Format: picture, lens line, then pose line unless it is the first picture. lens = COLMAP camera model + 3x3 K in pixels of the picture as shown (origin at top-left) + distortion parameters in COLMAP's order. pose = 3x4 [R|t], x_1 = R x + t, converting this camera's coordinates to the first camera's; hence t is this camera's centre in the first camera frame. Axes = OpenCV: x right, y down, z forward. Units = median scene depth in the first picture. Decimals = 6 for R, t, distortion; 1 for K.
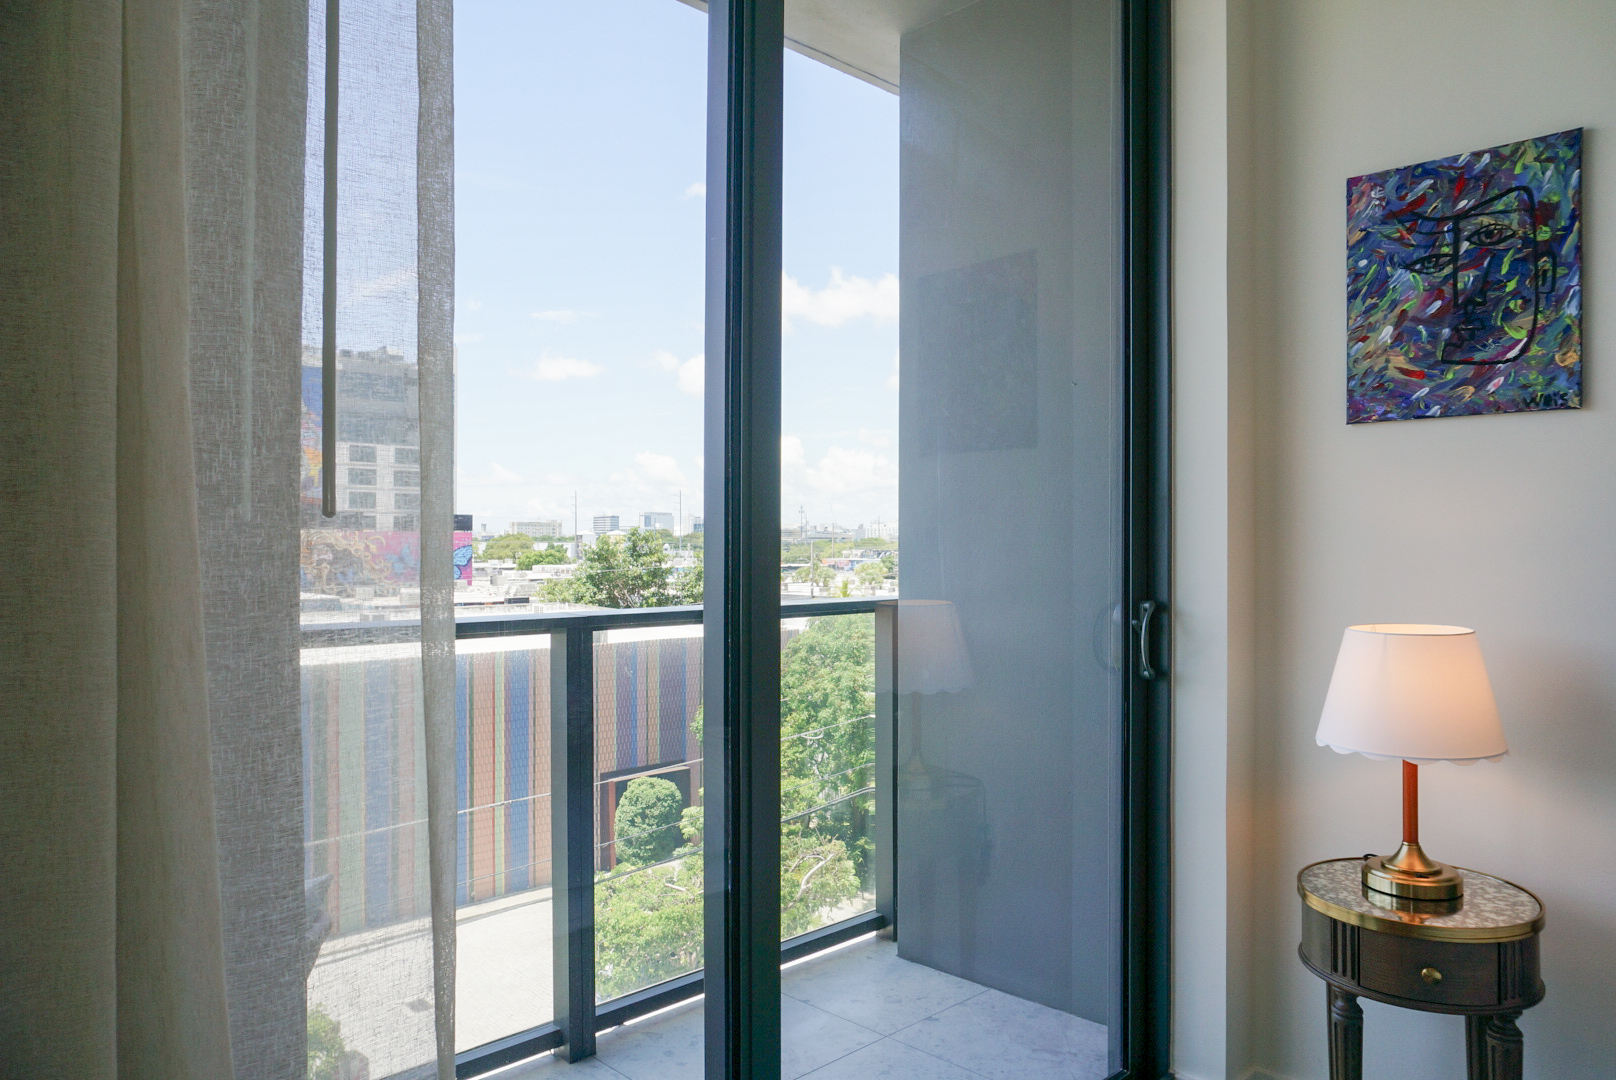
lens RADIAL K [[1134.3, 0, 808.0], [0, 1134.3, 540.0], [0, 0, 1]] dist [-0.004110, 0.000600]
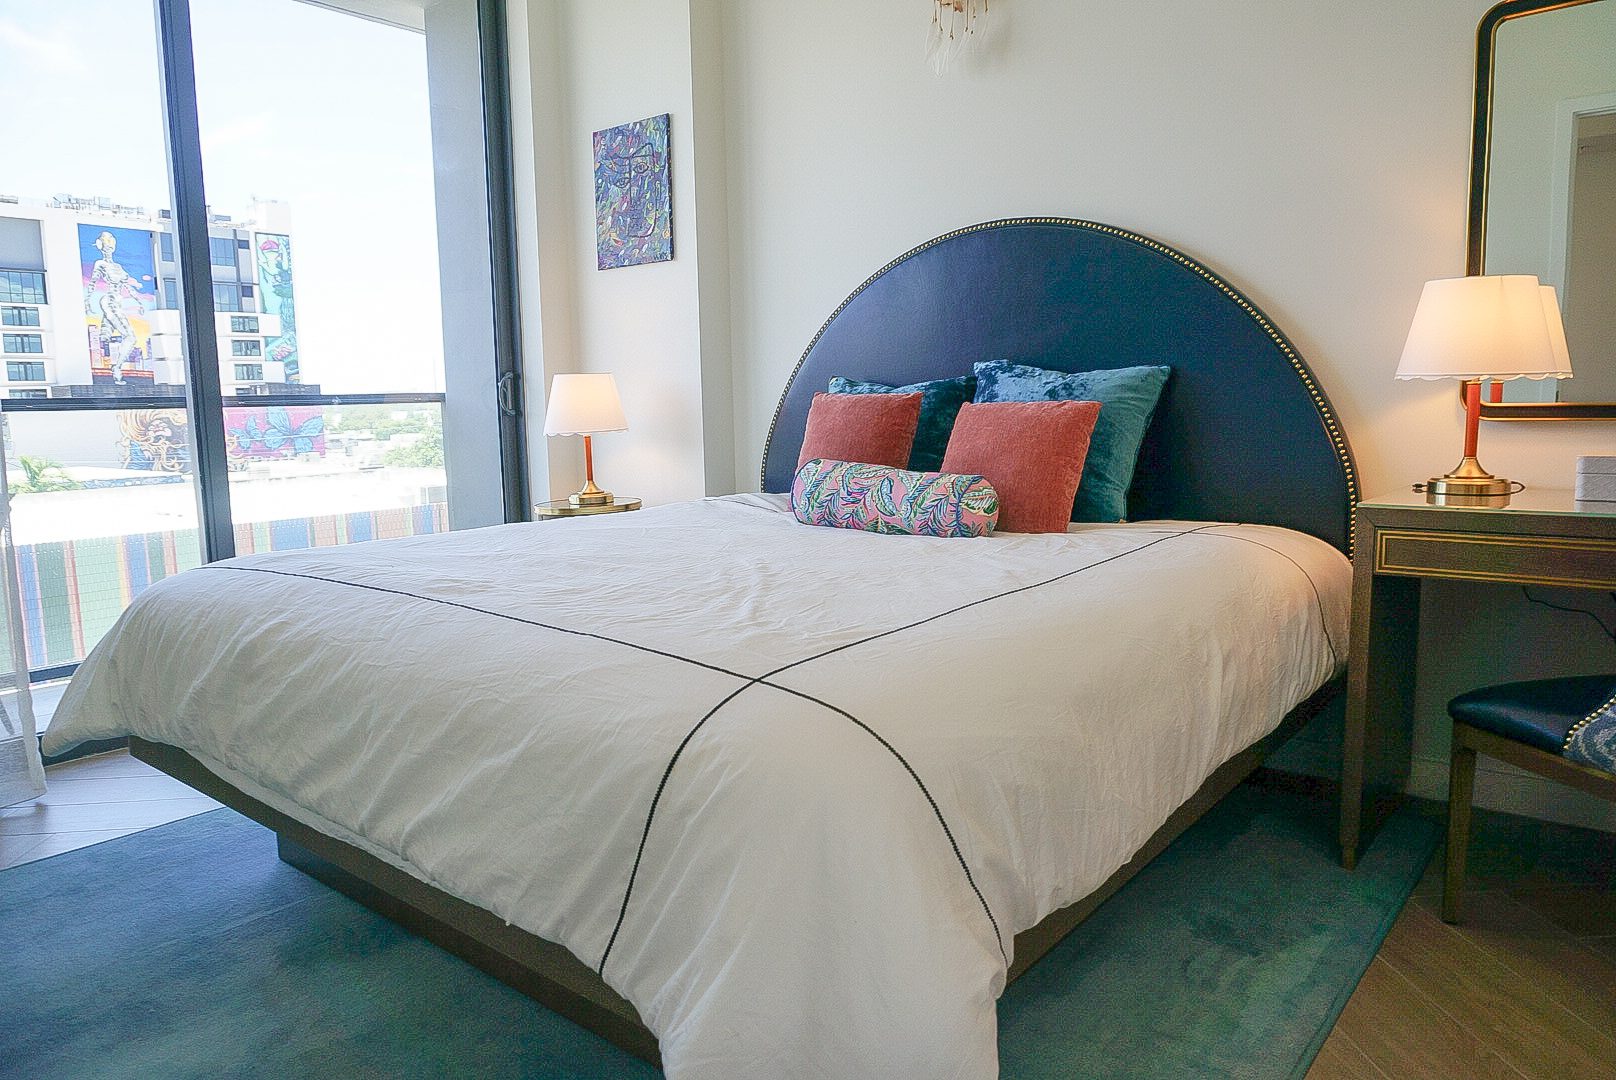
lens RADIAL K [[1134.3, 0, 808.0], [0, 1134.3, 540.0], [0, 0, 1]] dist [-0.004110, 0.000600]
pose [[0.993285, -0.043632, 0.107154, 0.625356], [0.030051, 0.991672, 0.125231, 0.116705], [-0.111726, -0.121170, 0.986324, -0.953509]]
